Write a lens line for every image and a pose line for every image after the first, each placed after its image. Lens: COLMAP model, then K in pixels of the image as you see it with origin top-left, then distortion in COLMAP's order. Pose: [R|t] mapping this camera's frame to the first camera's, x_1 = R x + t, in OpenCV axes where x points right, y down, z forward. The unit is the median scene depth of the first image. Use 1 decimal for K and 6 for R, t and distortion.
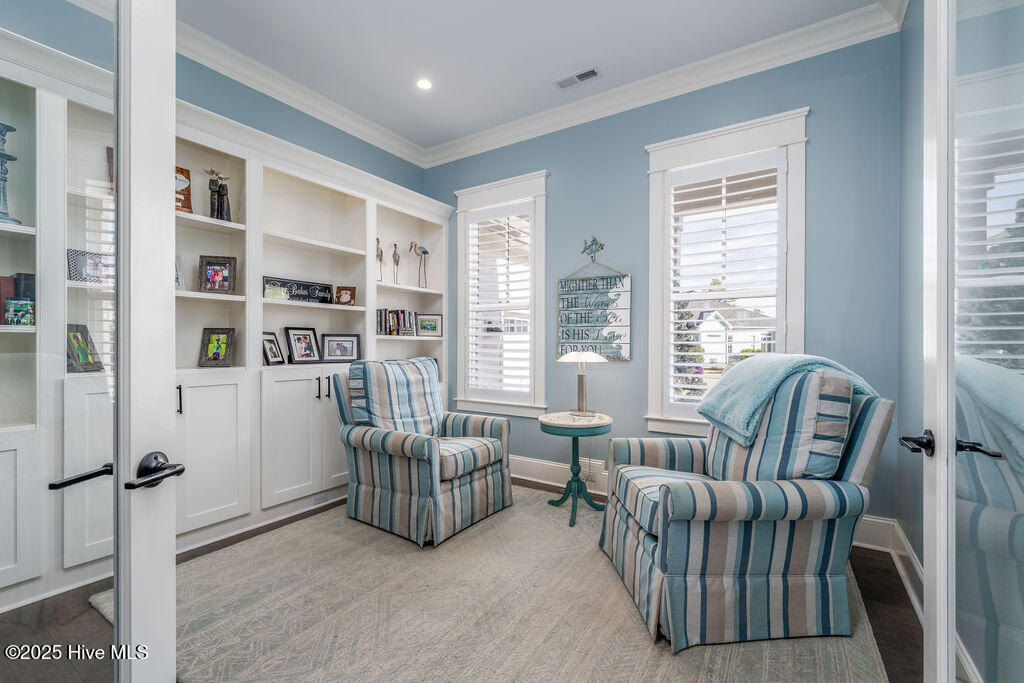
lens RADIAL K [[442.2, 0, 512.0], [0, 442.2, 341.5], [0, 0, 1]] dist [-0.000490, -0.000022]
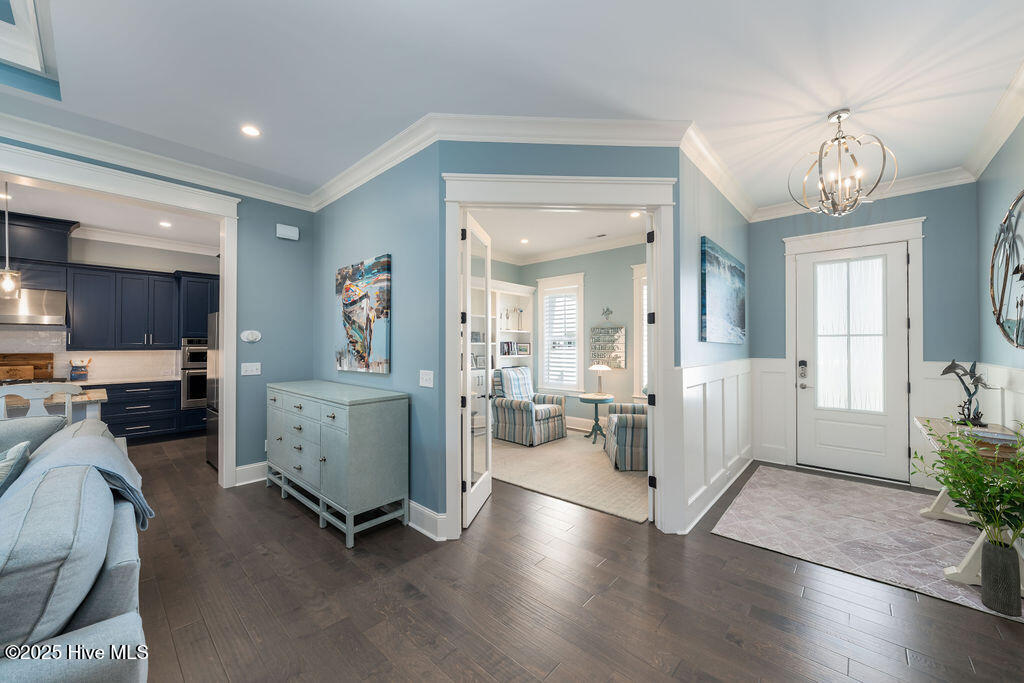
lens RADIAL K [[381.3, 0, 512.0], [0, 381.3, 341.5], [0, 0, 1]] dist [-0.000213, -0.000039]
pose [[0.987877, -0.004355, -0.155176, 0.028603], [0.003032, 0.999957, -0.008764, -0.077204], [0.155207, 0.008187, 0.987848, -0.897235]]
